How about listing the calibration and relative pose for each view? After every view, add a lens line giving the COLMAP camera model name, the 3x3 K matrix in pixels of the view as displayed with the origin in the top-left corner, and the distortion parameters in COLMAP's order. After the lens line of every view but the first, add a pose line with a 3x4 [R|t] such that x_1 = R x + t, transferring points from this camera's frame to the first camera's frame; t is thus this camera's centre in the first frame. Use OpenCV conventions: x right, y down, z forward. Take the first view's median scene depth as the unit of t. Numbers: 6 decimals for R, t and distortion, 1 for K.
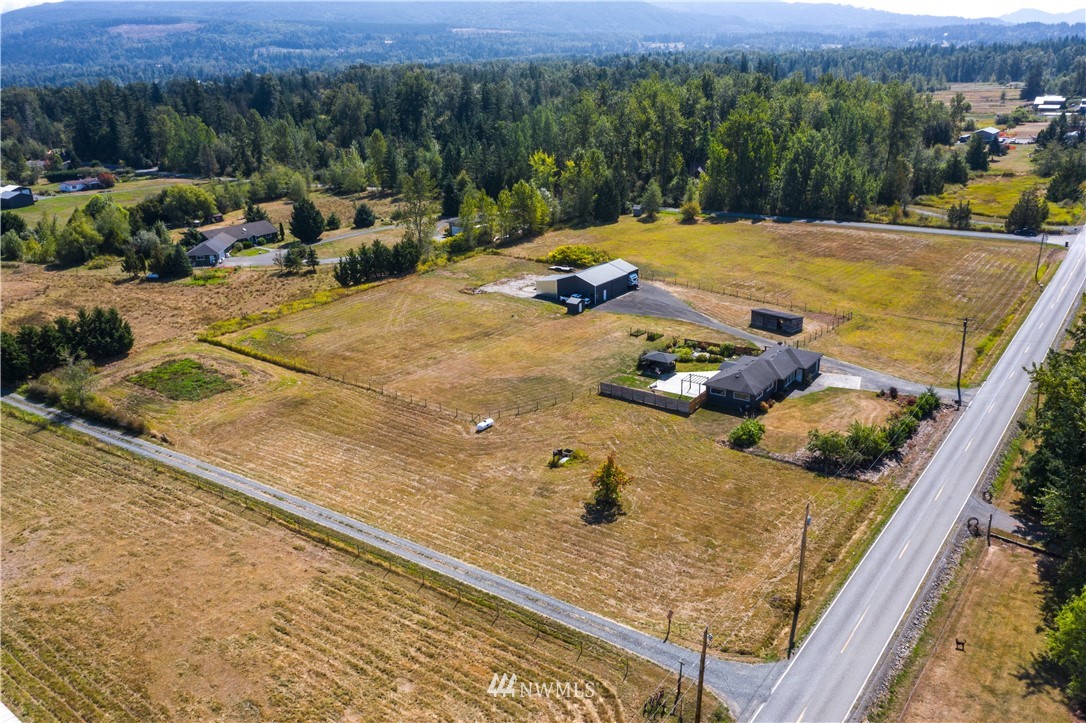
lens RADIAL K [[860.7, 0, 535.8], [0, 860.7, 357.3], [0, 0, 1]] dist [-0.013619, 0.000804]
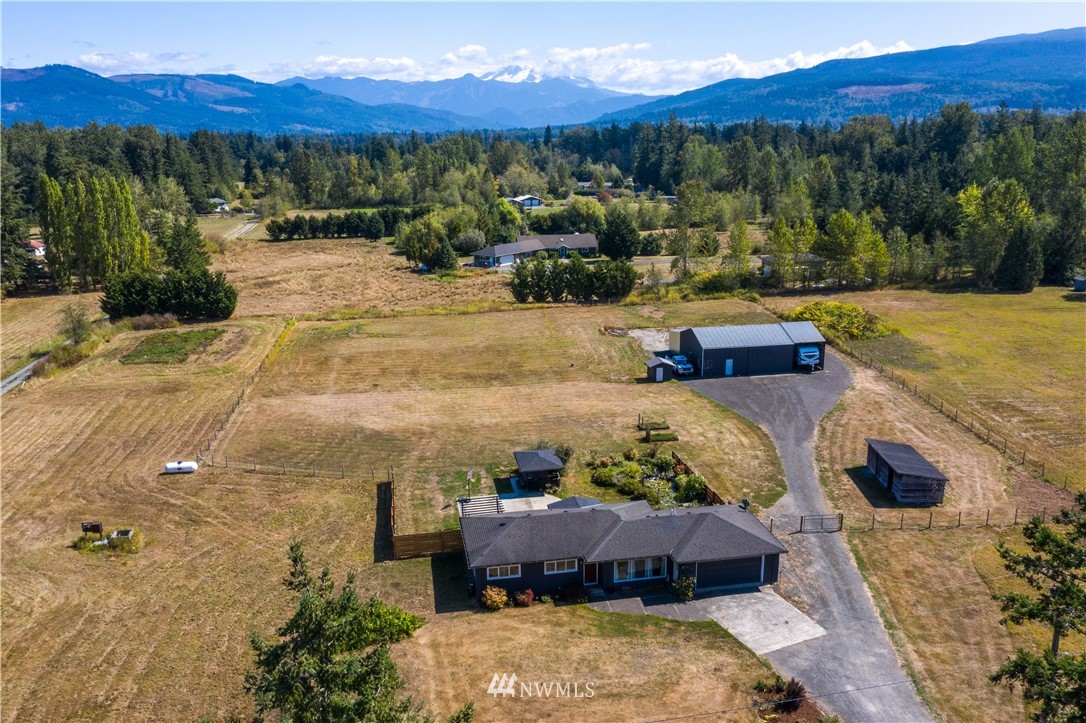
lens RADIAL K [[860.7, 0, 535.8], [0, 860.7, 357.3], [0, 0, 1]] dist [-0.013619, 0.000804]
pose [[0.722323, 0.193023, -0.664072, 0.440276], [-0.234950, 0.971636, 0.026862, -0.070236], [0.650421, 0.136621, 0.747186, 0.487724]]
